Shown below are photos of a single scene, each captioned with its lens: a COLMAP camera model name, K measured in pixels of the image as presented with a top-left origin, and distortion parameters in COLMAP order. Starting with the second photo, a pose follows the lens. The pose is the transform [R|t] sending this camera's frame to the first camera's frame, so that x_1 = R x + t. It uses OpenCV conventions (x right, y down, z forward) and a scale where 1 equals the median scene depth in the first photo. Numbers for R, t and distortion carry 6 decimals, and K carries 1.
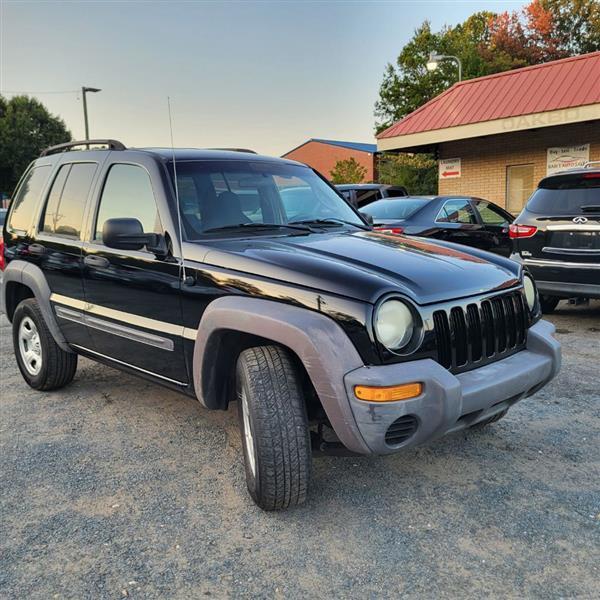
lens RADIAL K [[615.4, 0, 292.8], [0, 615.4, 298.2], [0, 0, 1]] dist [0.039334, -0.033105]
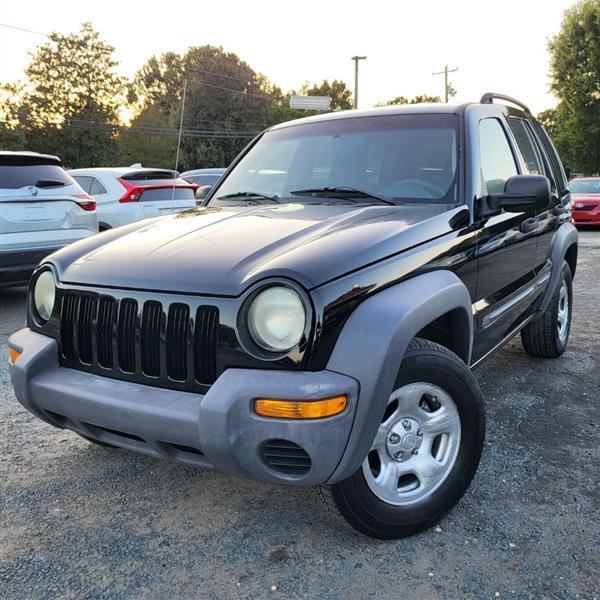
lens RADIAL K [[618.4, 0, 298.4], [0, 618.4, 299.1], [0, 0, 1]] dist [0.034325, -0.018932]
pose [[0.251402, 0.179106, -0.951167, 0.246185], [-0.120518, 0.980874, 0.152846, -0.030996], [0.960350, 0.076207, 0.268179, 0.224925]]
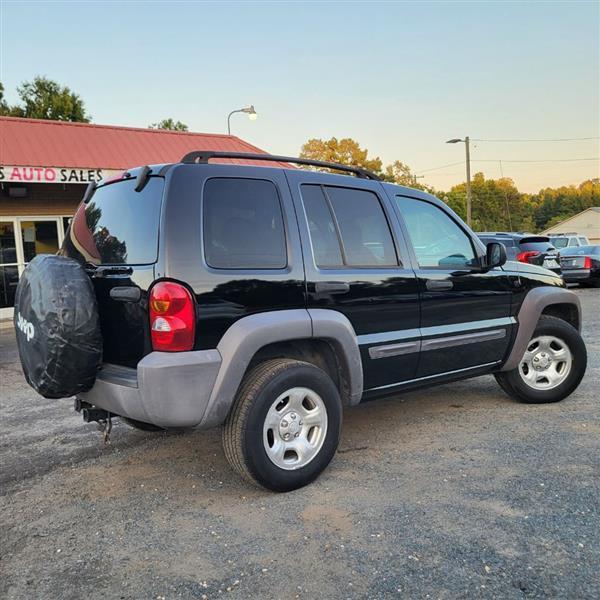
lens RADIAL K [[619.3, 0, 290.4], [0, 619.3, 302.9], [0, 0, 1]] dist [0.028895, -0.000964]
pose [[0.082273, -0.064632, 0.994512, -0.421097], [0.177491, 0.982892, 0.049193, -0.037572], [-0.980677, 0.172469, 0.092337, 0.343145]]
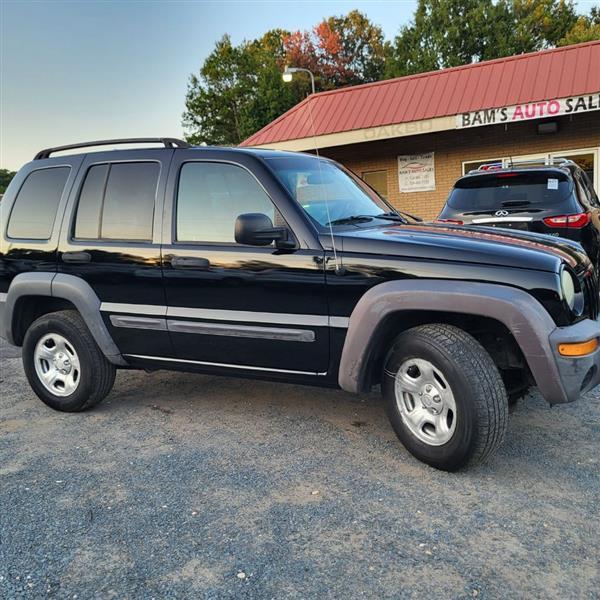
lens RADIAL K [[616.5, 0, 294.1], [0, 616.5, 303.4], [0, 0, 1]] dist [0.043119, -0.037209]
pose [[0.948071, -0.075363, 0.309000, -0.137937], [0.078447, 0.996915, 0.002449, 0.004554], [-0.308232, 0.021918, 0.951059, 0.008400]]
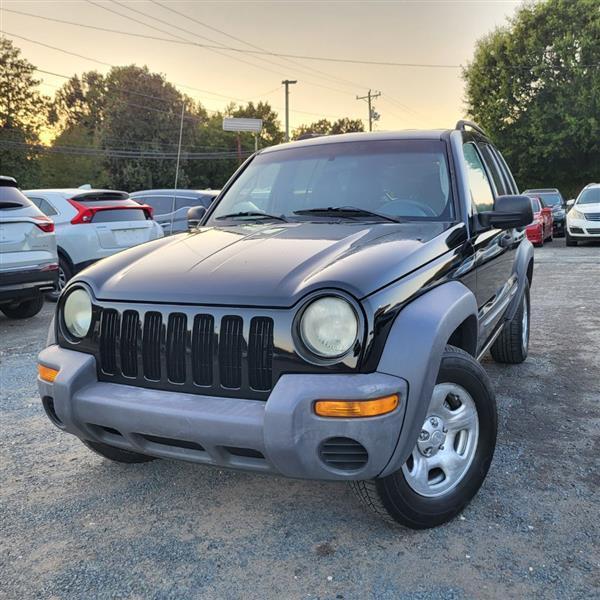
lens RADIAL K [[616.5, 0, 294.1], [0, 616.5, 303.4], [0, 0, 1]] dist [0.043119, -0.037209]
pose [[0.357928, 0.148154, -0.921921, 0.248900], [-0.111719, 0.987035, 0.115243, -0.026465], [0.927042, 0.061748, 0.369839, 0.190477]]
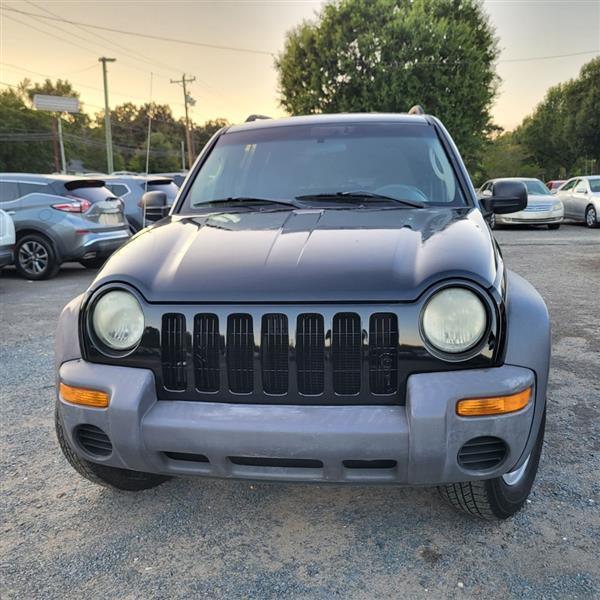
lens RADIAL K [[617.7, 0, 291.0], [0, 617.7, 310.6], [0, 0, 1]] dist [0.034196, -0.023511]
pose [[0.614958, 0.149398, -0.774279, 0.194062], [-0.096251, 0.988768, 0.114338, -0.018169], [0.782664, 0.004212, 0.622430, 0.131888]]
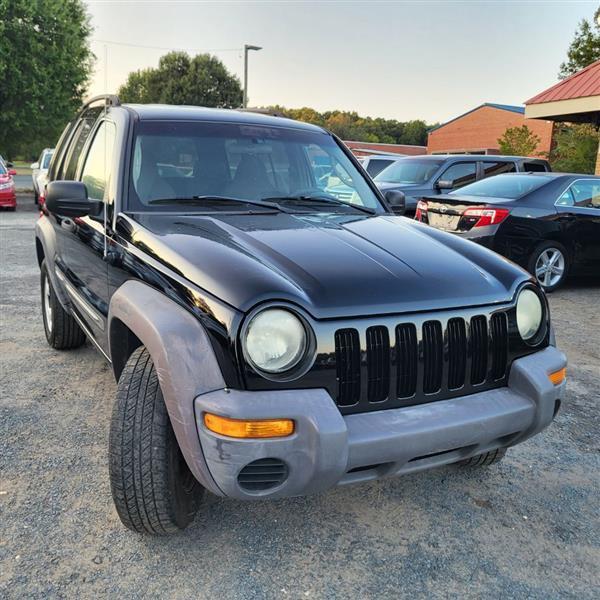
lens RADIAL K [[615.4, 0, 292.8], [0, 615.4, 298.2], [0, 0, 1]] dist [0.039334, -0.033105]
pose [[0.963404, 0.108083, -0.245298, 0.074615], [-0.093919, 0.993203, 0.068757, -0.013508], [0.251062, -0.043203, 0.967006, 0.049746]]
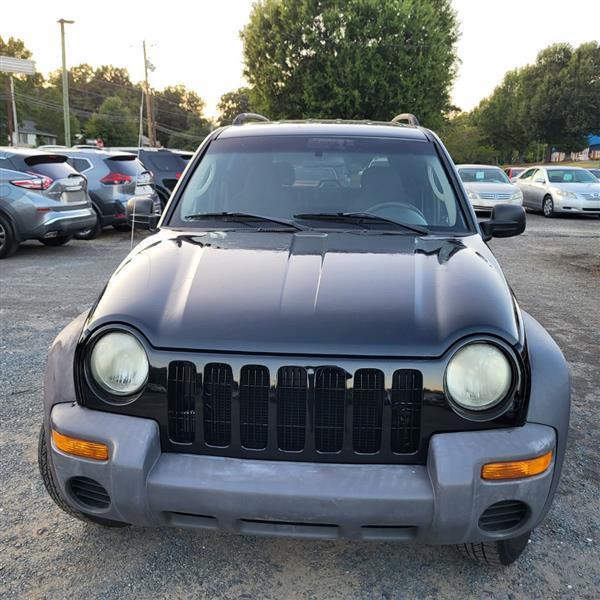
lens RADIAL K [[615.4, 0, 292.8], [0, 615.4, 298.2], [0, 0, 1]] dist [0.039334, -0.033105]
pose [[0.666466, 0.185102, -0.722191, 0.173605], [-0.130463, 0.982697, 0.131475, -0.034528], [0.734032, 0.006595, 0.679083, 0.126128]]
